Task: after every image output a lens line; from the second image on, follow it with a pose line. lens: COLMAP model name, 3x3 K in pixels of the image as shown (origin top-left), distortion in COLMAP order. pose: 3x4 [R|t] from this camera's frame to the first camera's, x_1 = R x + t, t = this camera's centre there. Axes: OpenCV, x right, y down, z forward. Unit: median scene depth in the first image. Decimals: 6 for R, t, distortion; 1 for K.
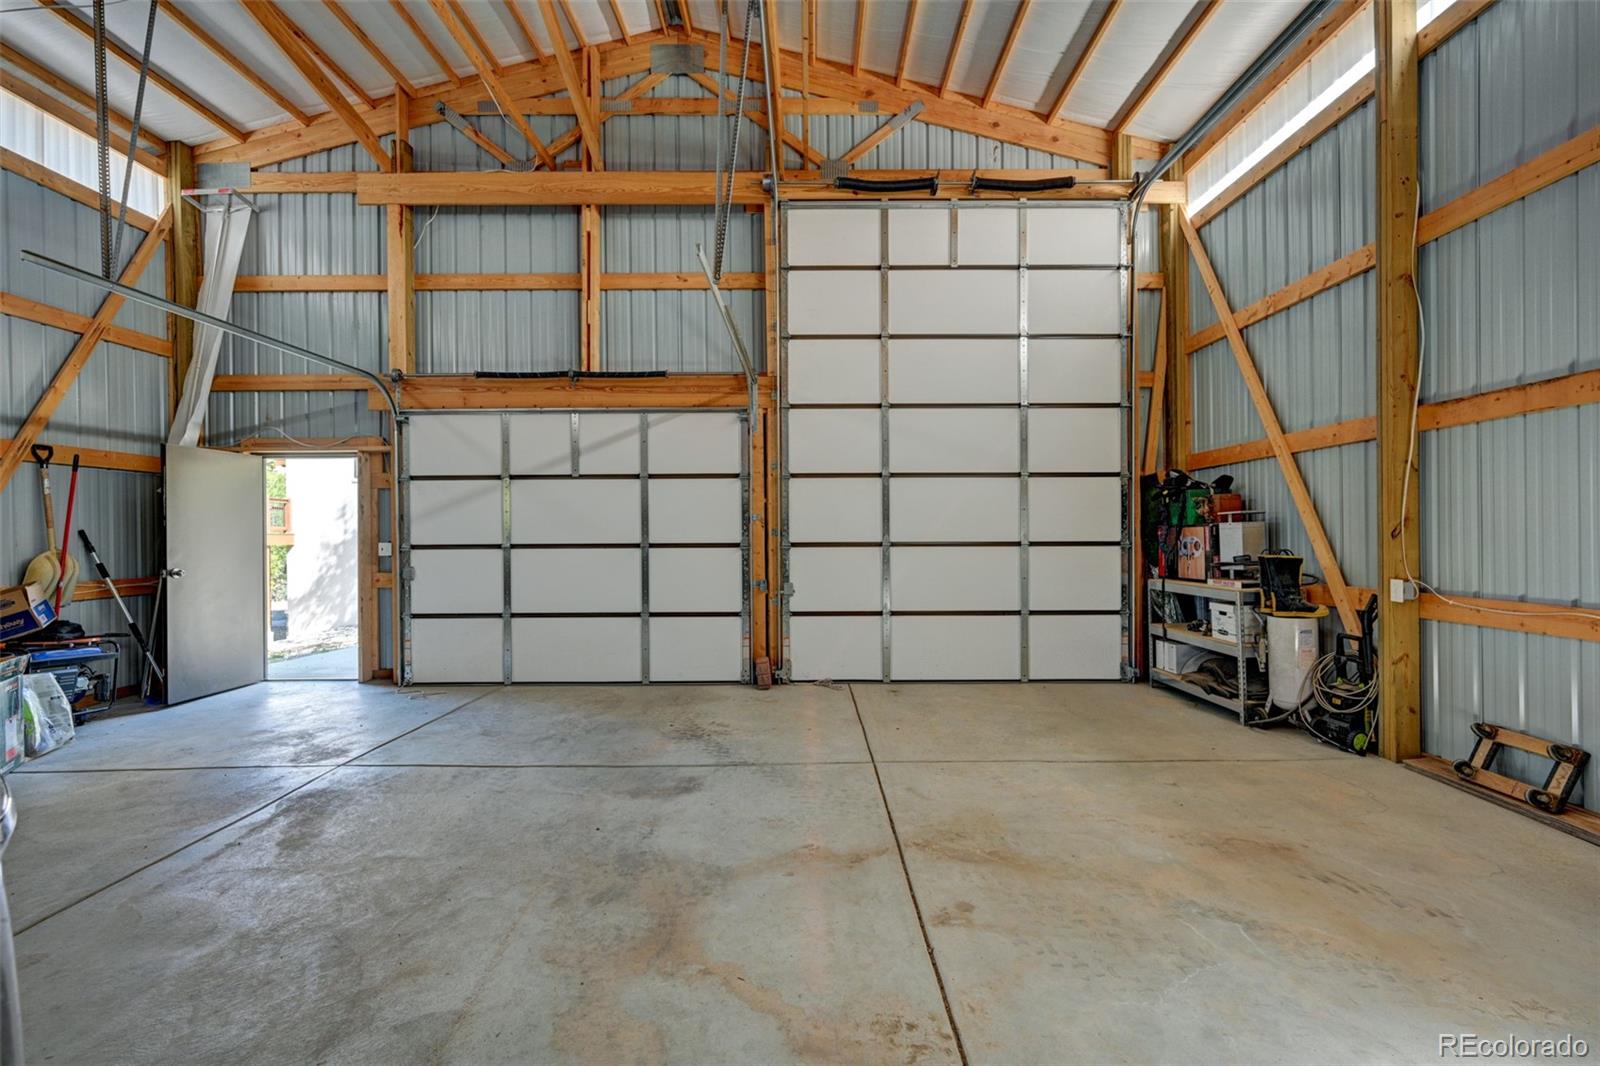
lens RADIAL K [[679.2, 0, 809.8], [0, 679.2, 534.3], [0, 0, 1]] dist [-0.000686, -0.000160]
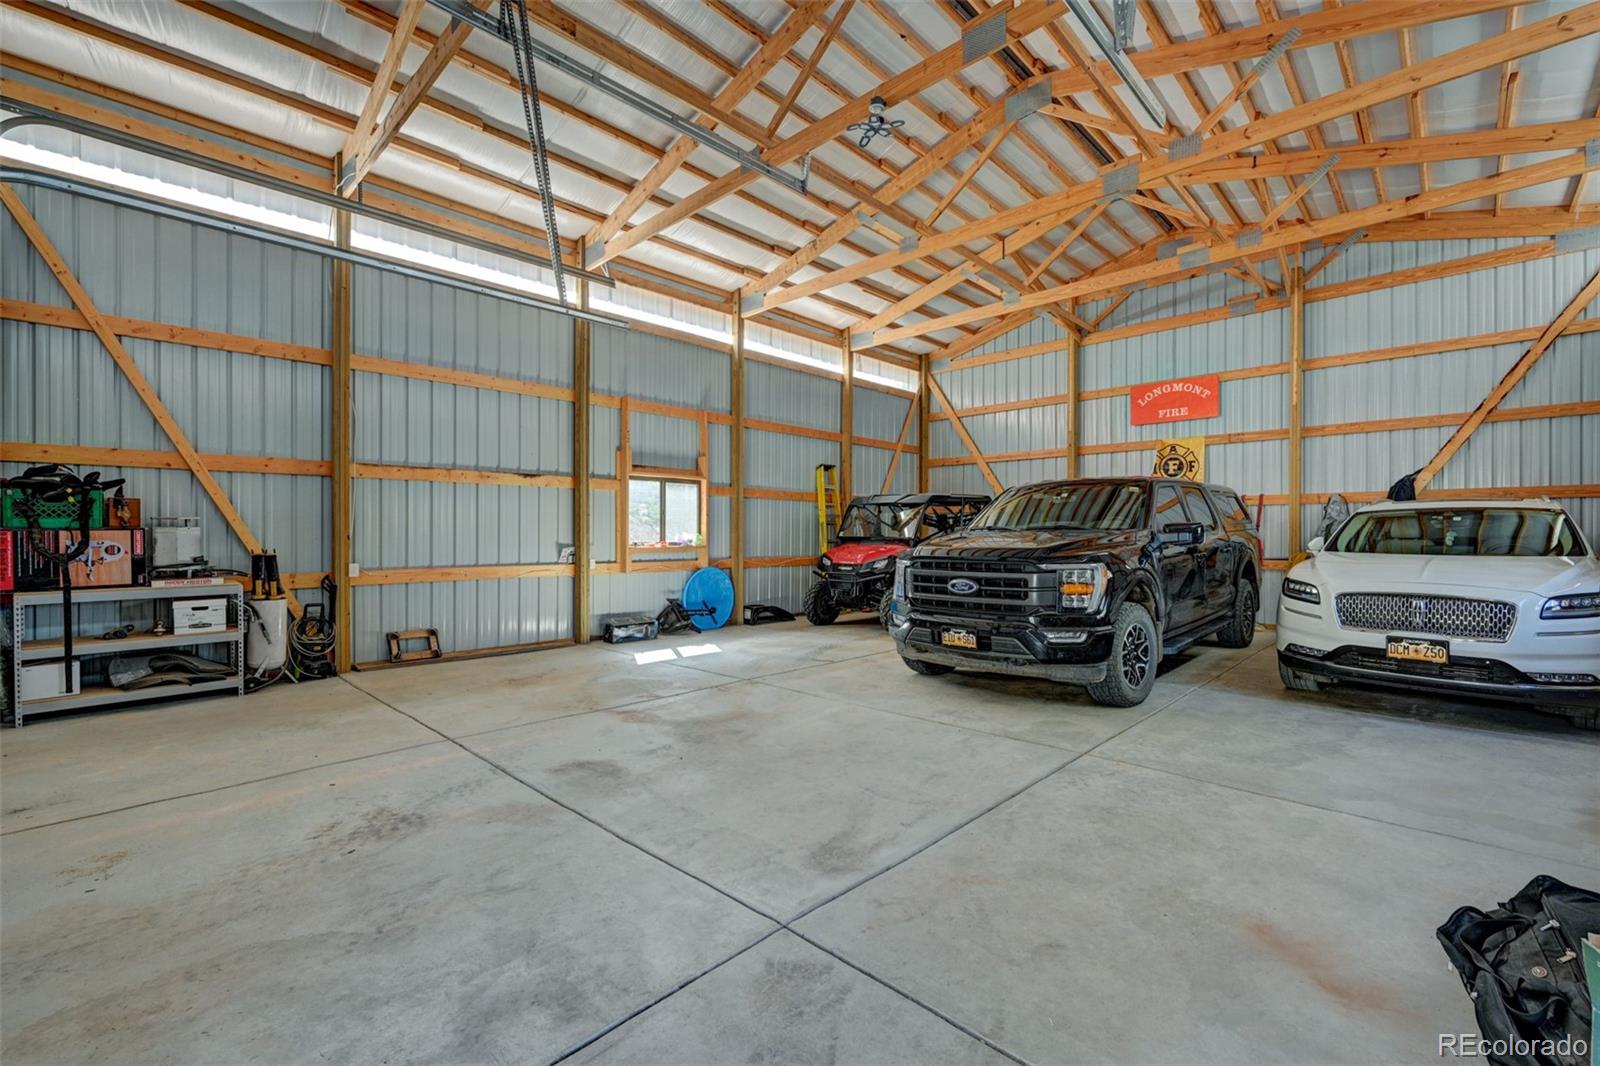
lens RADIAL K [[679.2, 0, 804.9], [0, 679.2, 537.3], [0, 0, 1]] dist [-0.000686, -0.000160]
pose [[-0.715581, 0.006466, 0.698500, -1.001715], [0.005671, 0.999978, -0.003448, 0.010402], [-0.698507, 0.001494, -0.715602, 1.266342]]
